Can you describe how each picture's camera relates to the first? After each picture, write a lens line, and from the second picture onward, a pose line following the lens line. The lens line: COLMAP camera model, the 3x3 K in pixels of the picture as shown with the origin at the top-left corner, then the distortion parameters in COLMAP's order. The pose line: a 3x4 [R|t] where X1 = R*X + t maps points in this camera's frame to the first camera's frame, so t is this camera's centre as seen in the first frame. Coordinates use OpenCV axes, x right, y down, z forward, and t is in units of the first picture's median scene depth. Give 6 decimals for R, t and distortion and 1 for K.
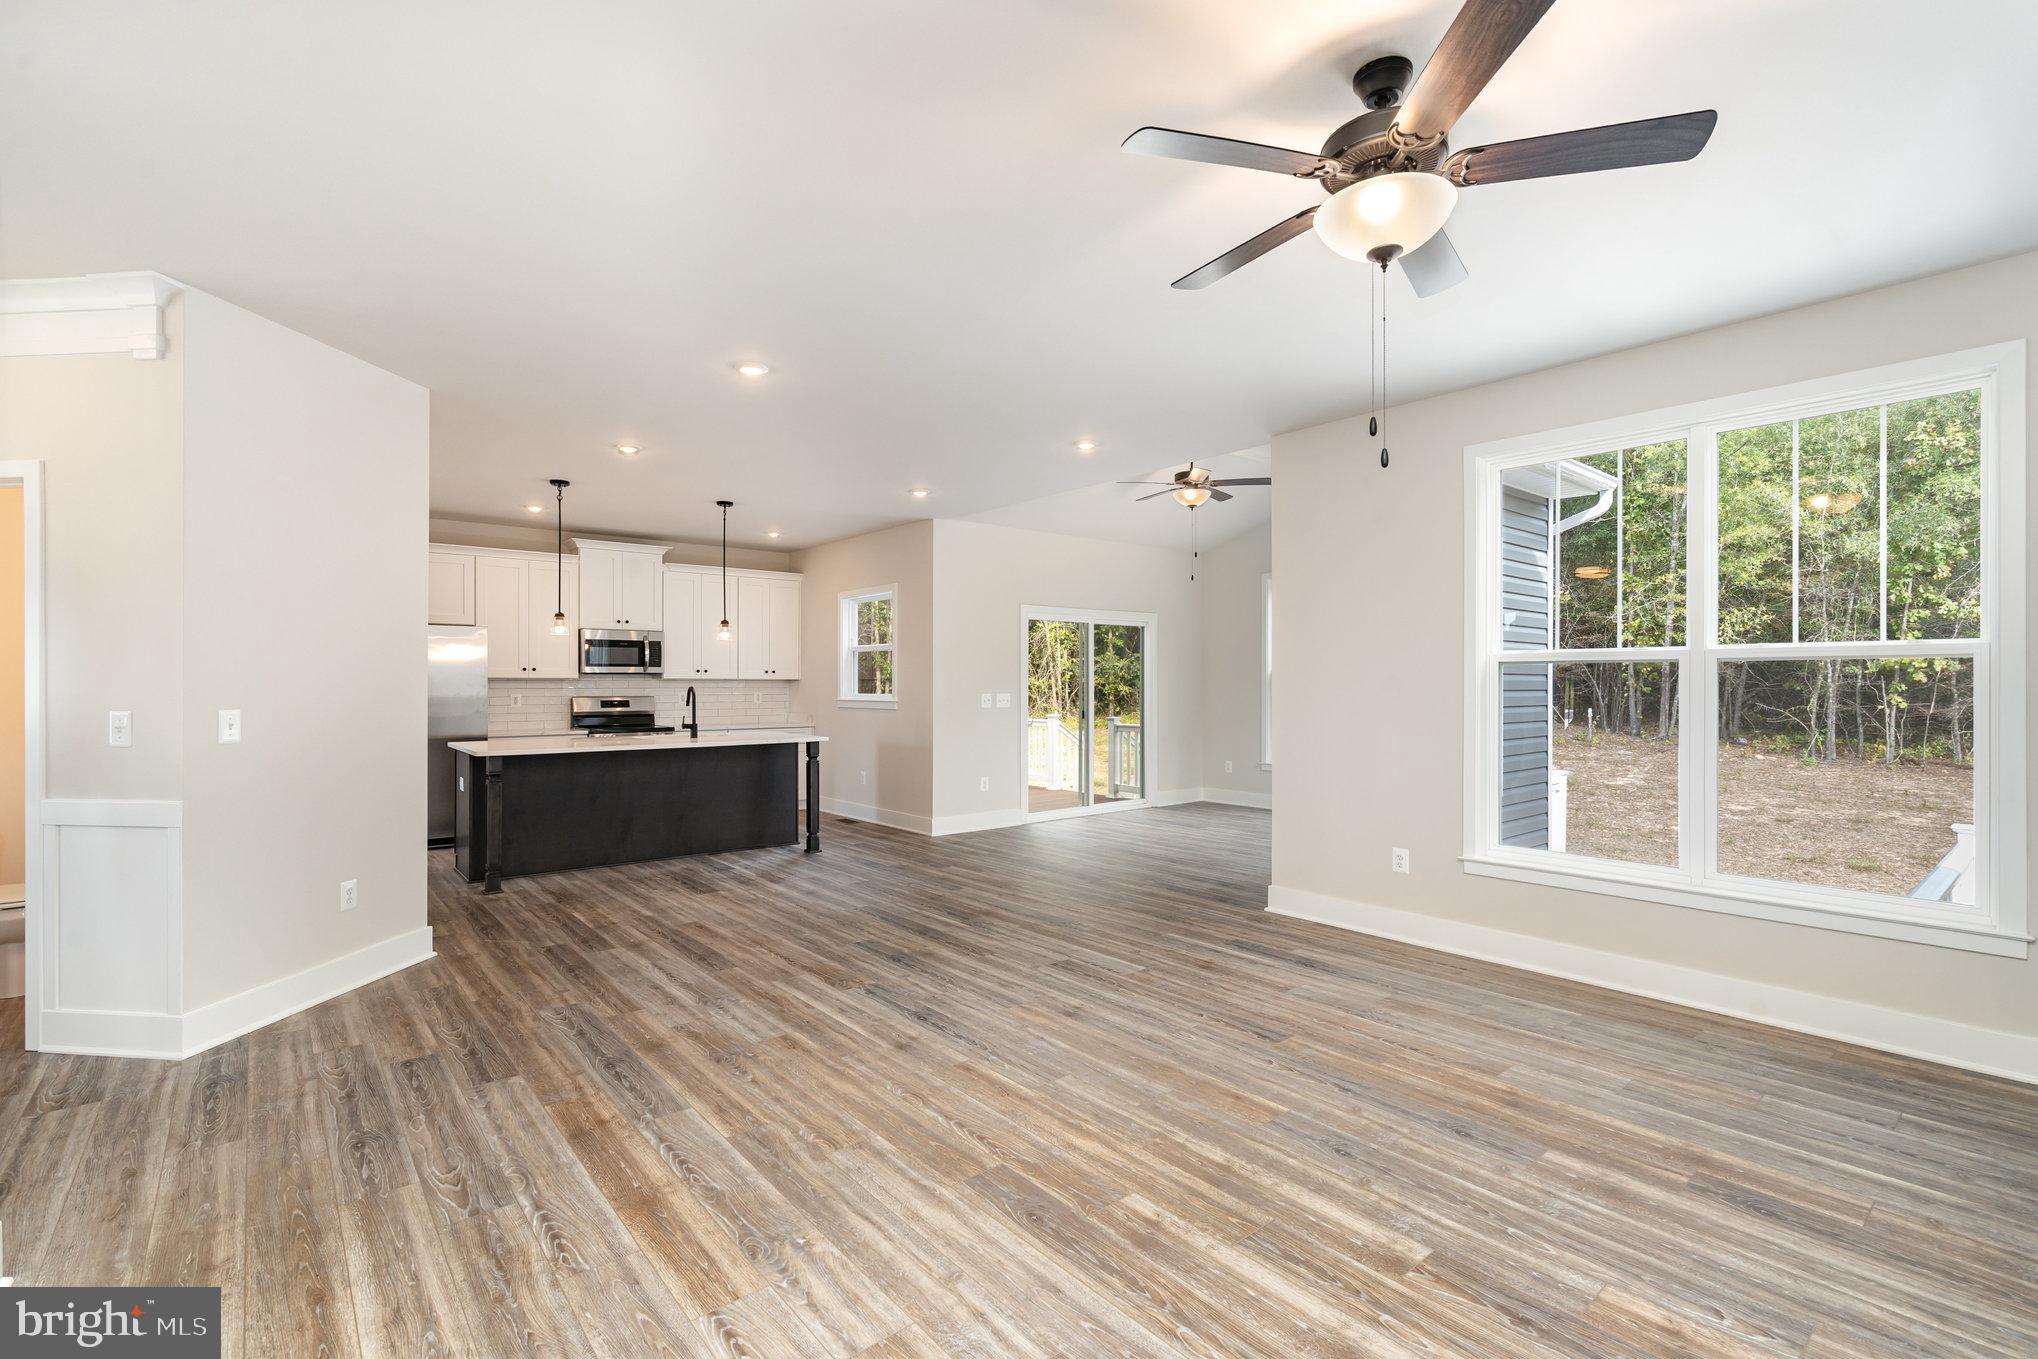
lens RADIAL K [[916.6, 0, 1016.0], [0, 916.6, 682.6], [0, 0, 1]] dist [-0.003068, -0.000679]
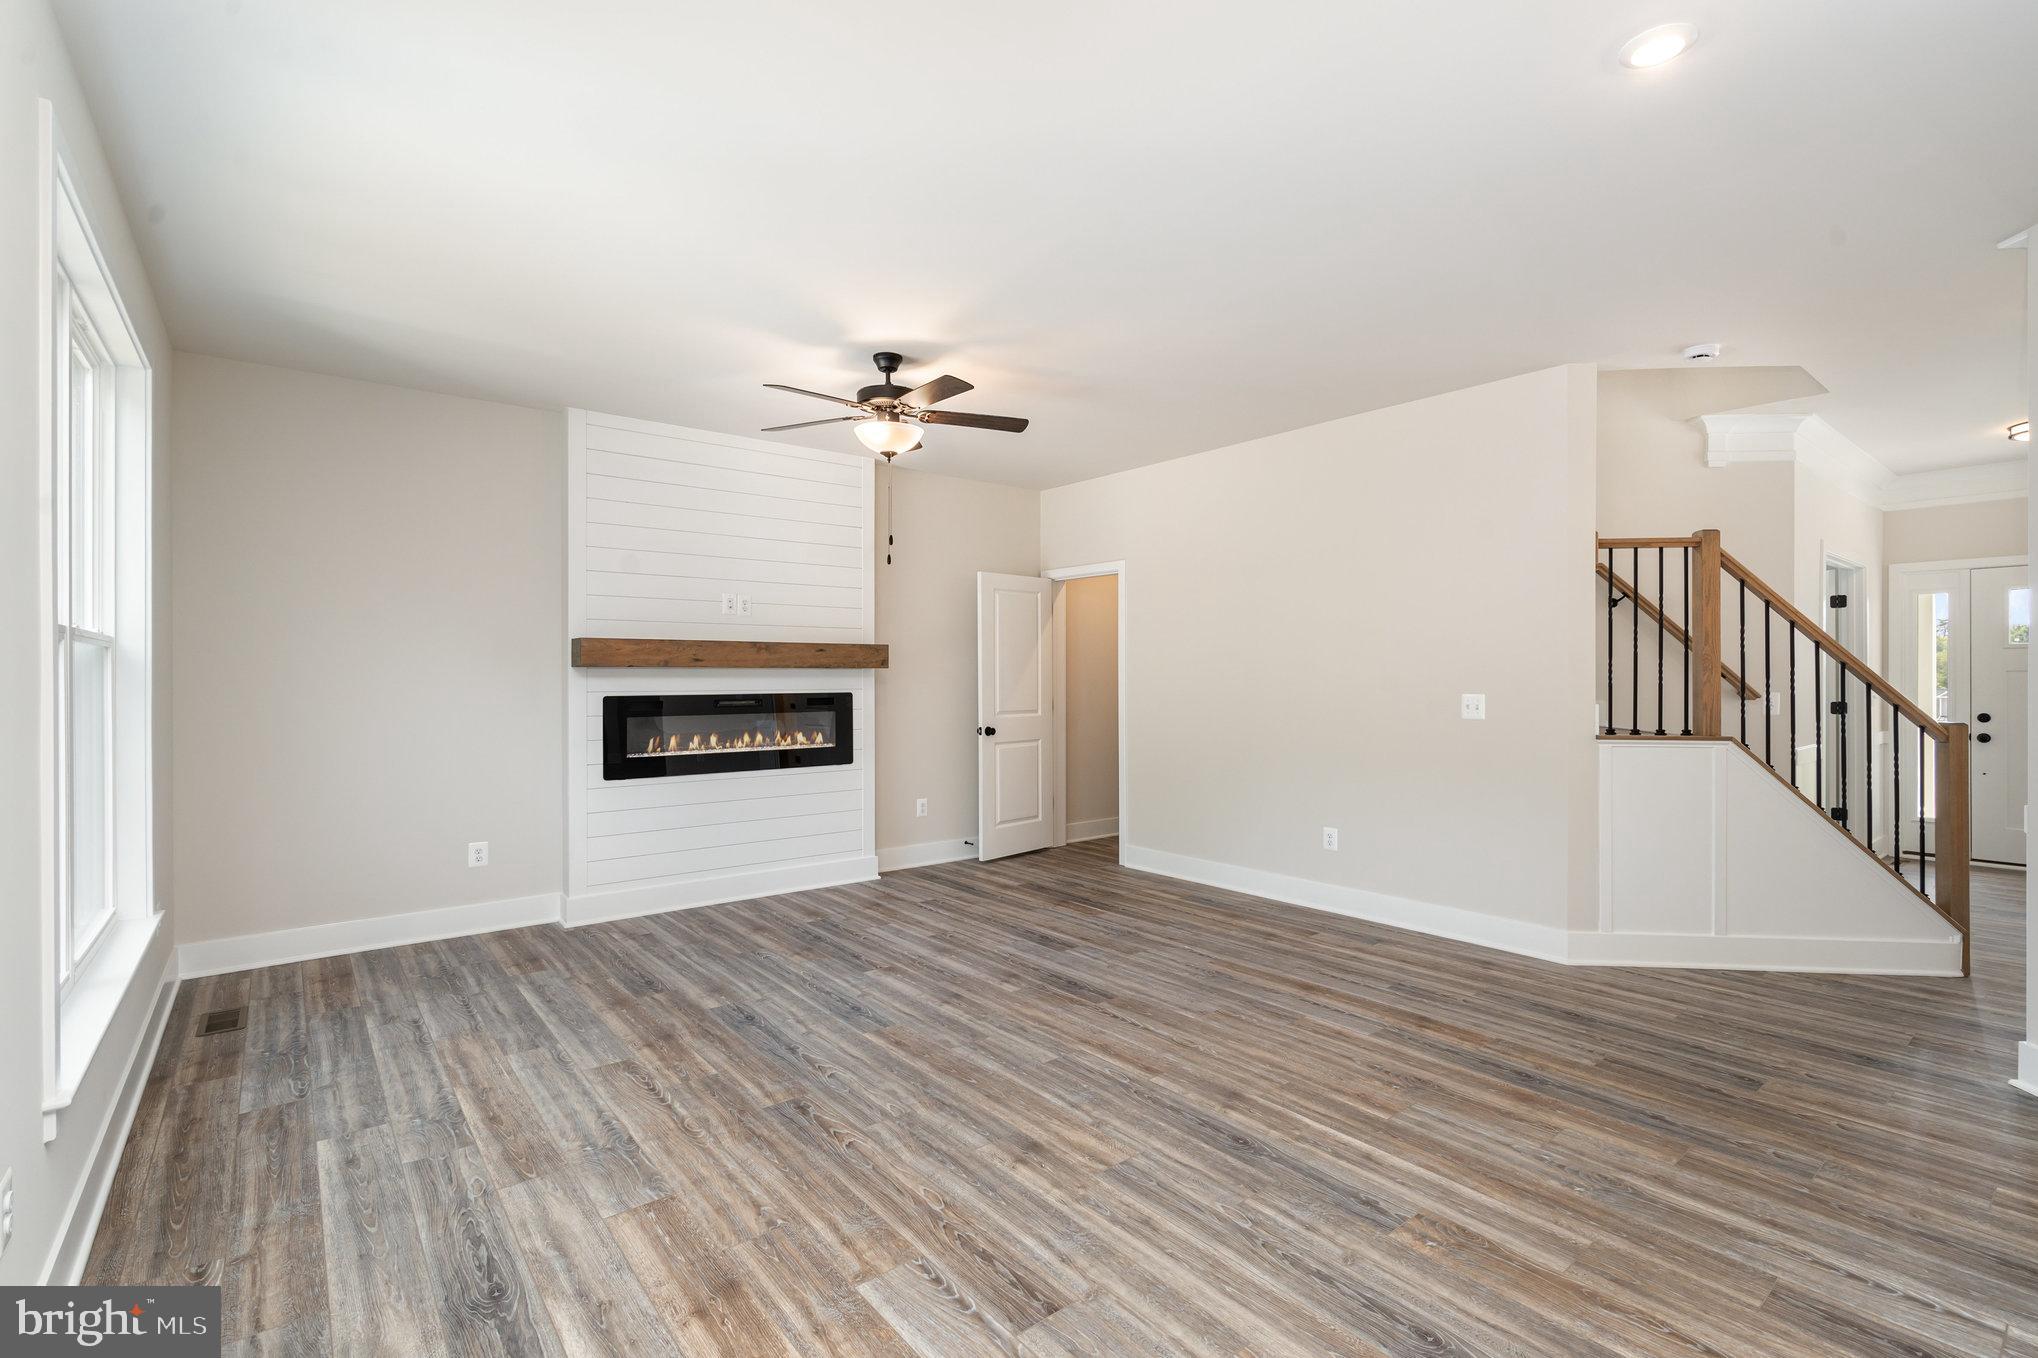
lens RADIAL K [[916.6, 0, 1022.3], [0, 916.6, 674.8], [0, 0, 1]] dist [-0.003068, -0.000679]
pose [[-0.999947, 0.002969, 0.009870, 0.070508], [0.002963, 0.999995, -0.000637, 0.000226], [-0.009872, -0.000608, -0.999951, 1.998133]]
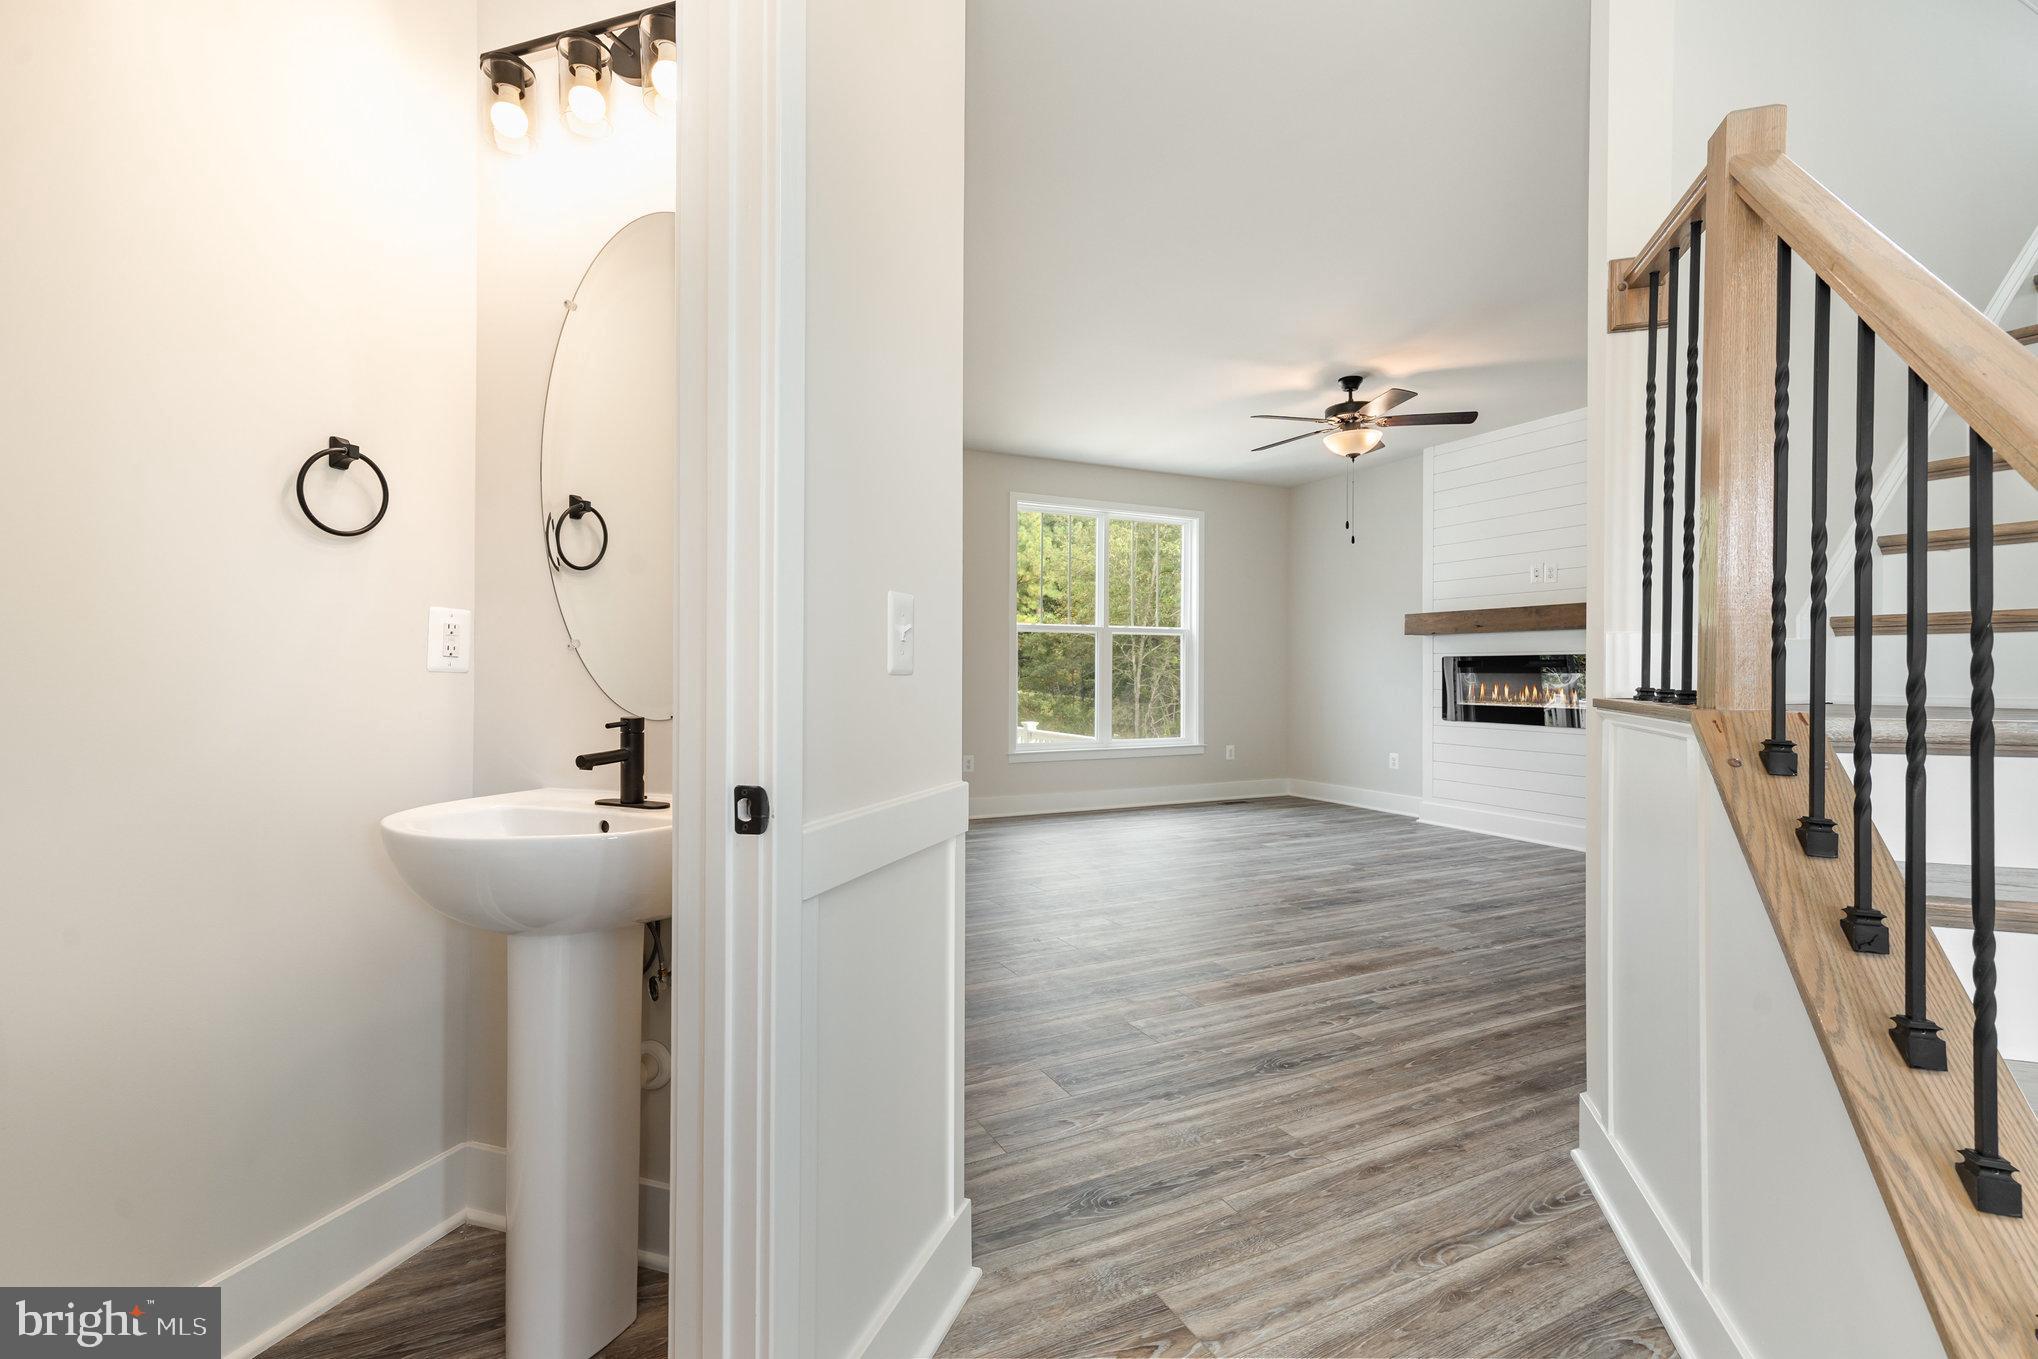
lens RADIAL K [[916.6, 0, 1018.9], [0, 916.6, 671.1], [0, 0, 1]] dist [-0.003068, -0.000679]
pose [[0.227101, 0.002144, 0.973869, -1.465957], [-0.003598, 0.999993, -0.001363, 0.073906], [-0.973865, -0.003194, 0.227107, 0.893588]]
